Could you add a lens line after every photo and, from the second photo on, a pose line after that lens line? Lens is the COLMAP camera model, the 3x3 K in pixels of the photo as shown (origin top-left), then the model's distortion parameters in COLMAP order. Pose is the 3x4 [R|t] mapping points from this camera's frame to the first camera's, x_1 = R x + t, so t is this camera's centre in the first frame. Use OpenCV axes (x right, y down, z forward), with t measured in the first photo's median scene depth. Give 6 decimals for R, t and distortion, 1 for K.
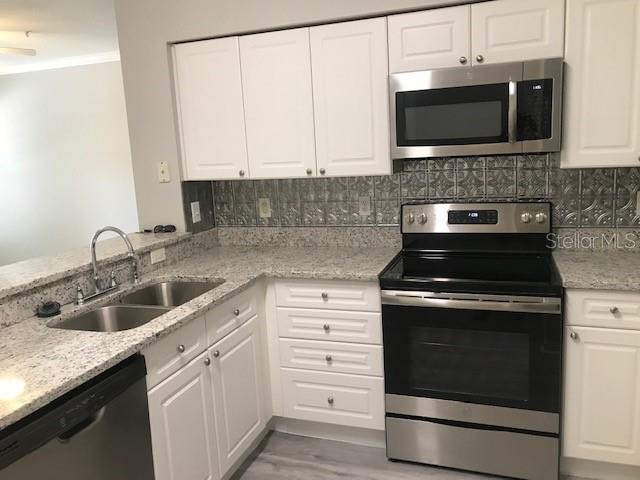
lens RADIAL K [[531.4, 0, 316.8], [0, 531.4, 240.7], [0, 0, 1]] dist [0.052474, -0.069518]
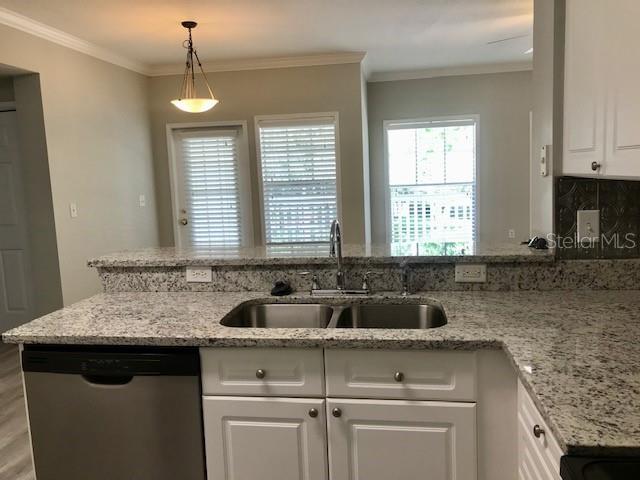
lens RADIAL K [[531.4, 0, 321.7], [0, 531.4, 238.8], [0, 0, 1]] dist [0.052474, -0.069518]
pose [[0.204650, 0.171892, -0.963624, 0.398406], [-0.150676, 0.978259, 0.142503, -0.101130], [0.967169, 0.116031, 0.226101, 0.668354]]
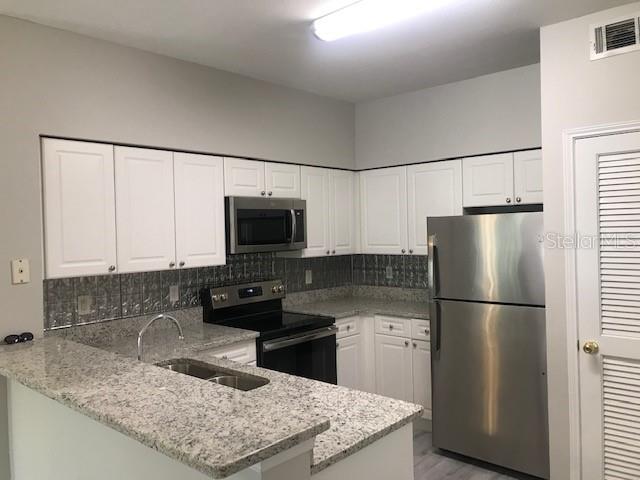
lens RADIAL K [[531.4, 0, 321.2], [0, 531.4, 239.0], [0, 0, 1]] dist [0.052474, -0.069518]
pose [[0.368767, 0.026576, 0.929142, -1.060505], [0.172603, 0.980249, -0.096543, -0.012892], [-0.913356, 0.195975, 0.356897, 0.267001]]
